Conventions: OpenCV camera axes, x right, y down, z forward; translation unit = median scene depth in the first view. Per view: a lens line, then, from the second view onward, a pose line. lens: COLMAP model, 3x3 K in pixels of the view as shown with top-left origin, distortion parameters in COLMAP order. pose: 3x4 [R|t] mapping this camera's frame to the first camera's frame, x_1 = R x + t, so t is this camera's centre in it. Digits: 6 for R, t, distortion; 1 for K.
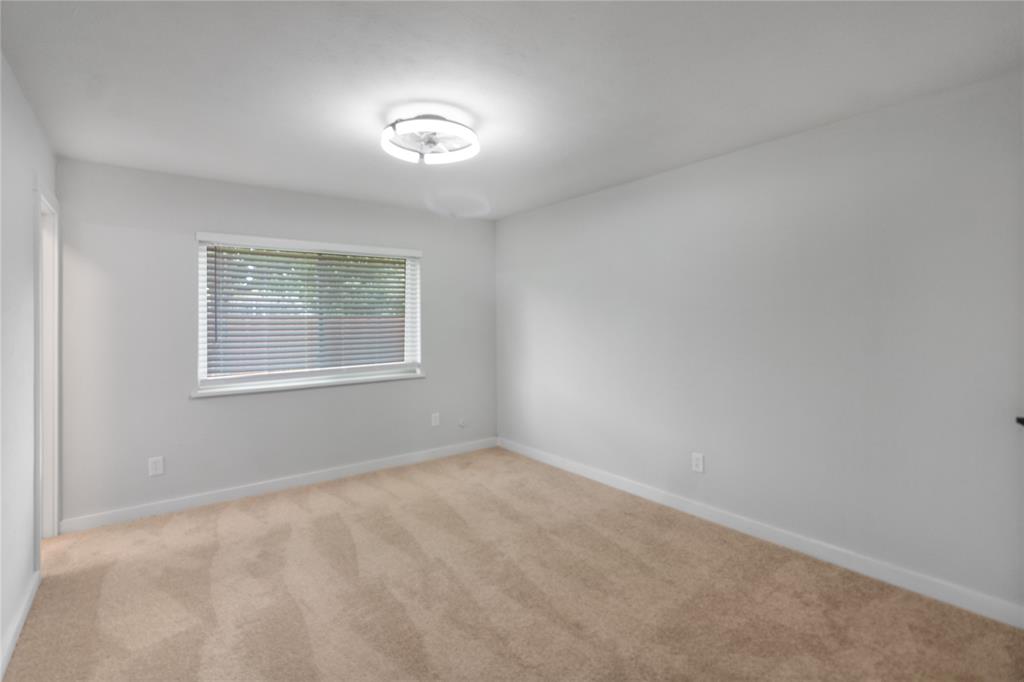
lens RADIAL K [[480.2, 0, 512.6], [0, 480.2, 321.2], [0, 0, 1]] dist [0.000618, 0.000394]
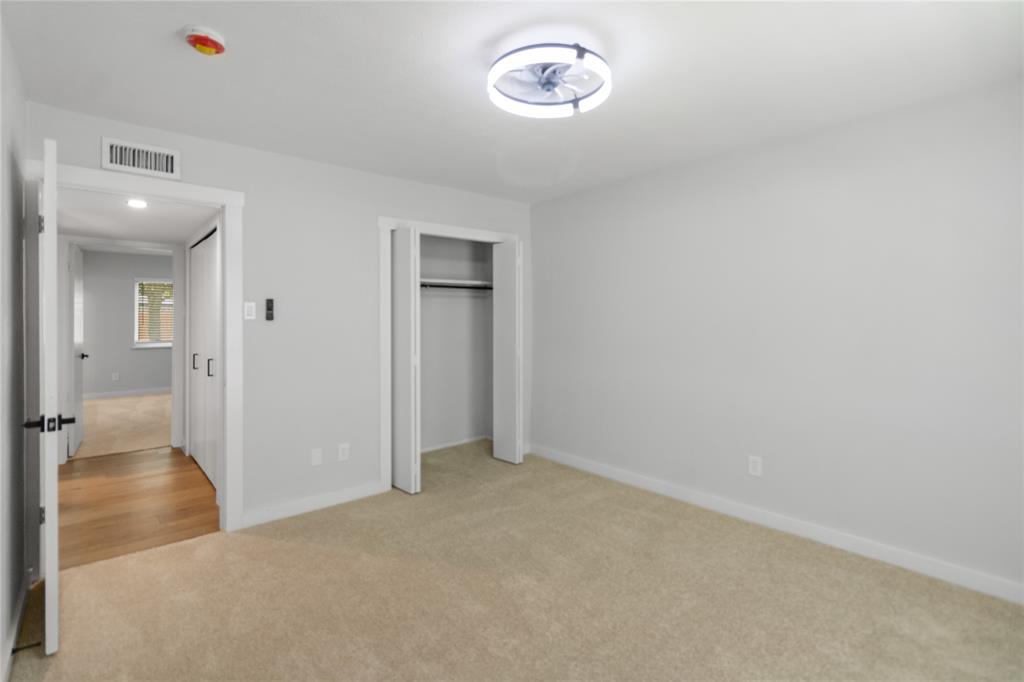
lens RADIAL K [[480.2, 0, 512.6], [0, 480.2, 321.2], [0, 0, 1]] dist [0.000618, 0.000394]
pose [[0.998233, 0.012932, 0.058001, 1.053396], [-0.014011, 0.999736, 0.018237, -0.043969], [-0.057750, -0.019017, 0.998150, -1.447679]]
